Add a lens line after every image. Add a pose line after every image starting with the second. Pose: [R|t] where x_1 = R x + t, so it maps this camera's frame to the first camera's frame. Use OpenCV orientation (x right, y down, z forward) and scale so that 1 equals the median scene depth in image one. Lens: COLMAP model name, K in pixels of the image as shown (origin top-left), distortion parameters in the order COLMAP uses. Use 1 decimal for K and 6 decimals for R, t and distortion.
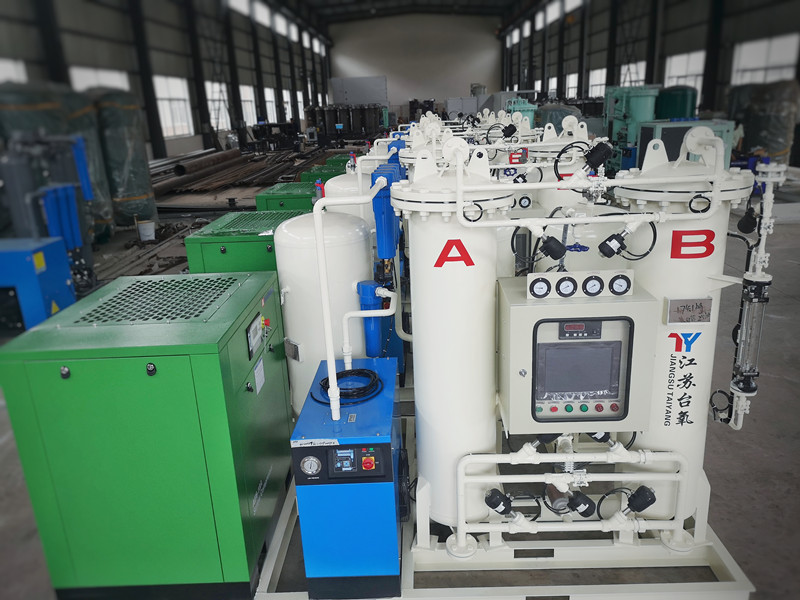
lens RADIAL K [[642.3, 0, 400.0], [0, 642.3, 300.0], [0, 0, 1]] dist [0.052069, -0.043656]
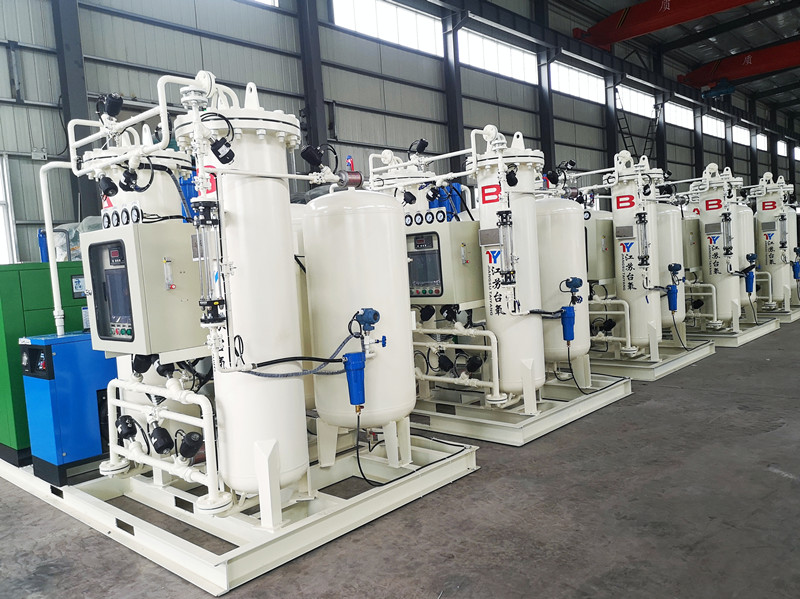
lens RADIAL K [[642.3, 0, 400.0], [0, 642.3, 299.5], [0, 0, 1]] dist [0.052069, -0.043656]
pose [[0.752432, 0.037788, -0.657585, 1.314290], [-0.159984, 0.978941, -0.126805, 0.172997], [0.638945, 0.200615, 0.742632, 0.444896]]
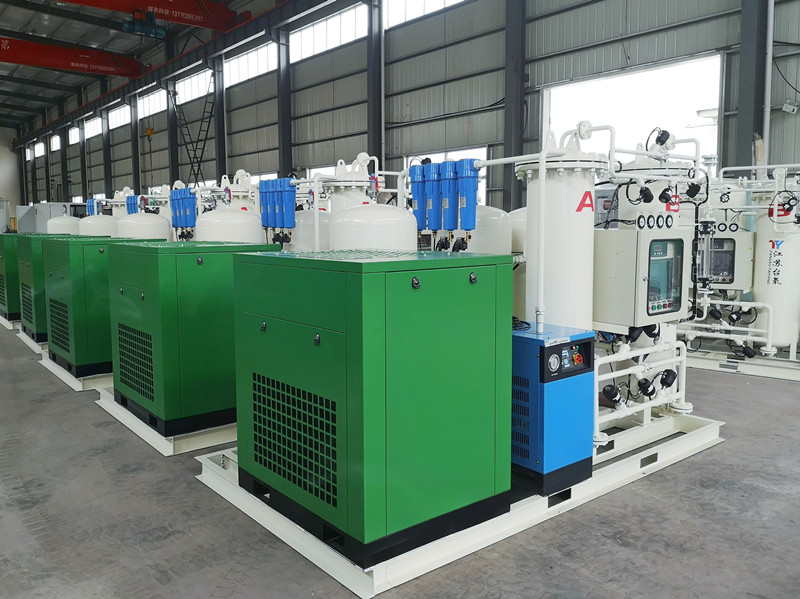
lens RADIAL K [[677.6, 0, 398.6], [0, 677.6, 295.8], [0, 0, 1]] dist [0.004535, -0.004793]
pose [[0.757079, -0.028951, 0.652682, -1.136345], [0.162493, 0.975969, -0.145193, 0.261171], [-0.632793, 0.215979, 0.743590, 0.211171]]
